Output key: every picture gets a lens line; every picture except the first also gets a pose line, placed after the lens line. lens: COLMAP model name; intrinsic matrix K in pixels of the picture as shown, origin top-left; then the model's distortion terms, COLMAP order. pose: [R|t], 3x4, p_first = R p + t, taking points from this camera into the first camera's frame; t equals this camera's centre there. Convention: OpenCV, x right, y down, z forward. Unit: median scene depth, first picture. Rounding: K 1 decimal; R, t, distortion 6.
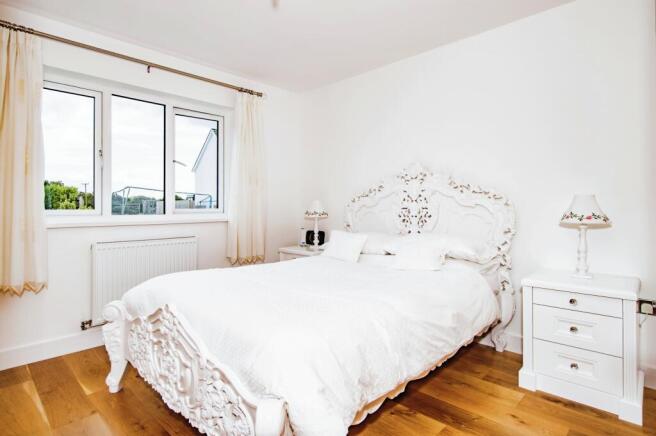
lens RADIAL K [[344.1, 0, 328.6], [0, 344.1, 205.5], [0, 0, 1]] dist [-0.010429, 0.000585]
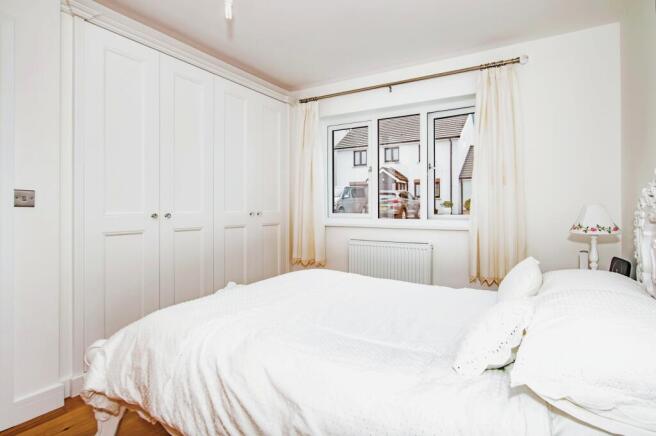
lens RADIAL K [[344.1, 0, 328.6], [0, 344.1, 205.5], [0, 0, 1]] dist [-0.010429, 0.000585]
pose [[0.211414, -0.005547, -0.977381, 0.501608], [-0.007770, 0.999943, -0.007356, -0.006837], [0.977366, 0.009150, 0.211358, 0.539161]]
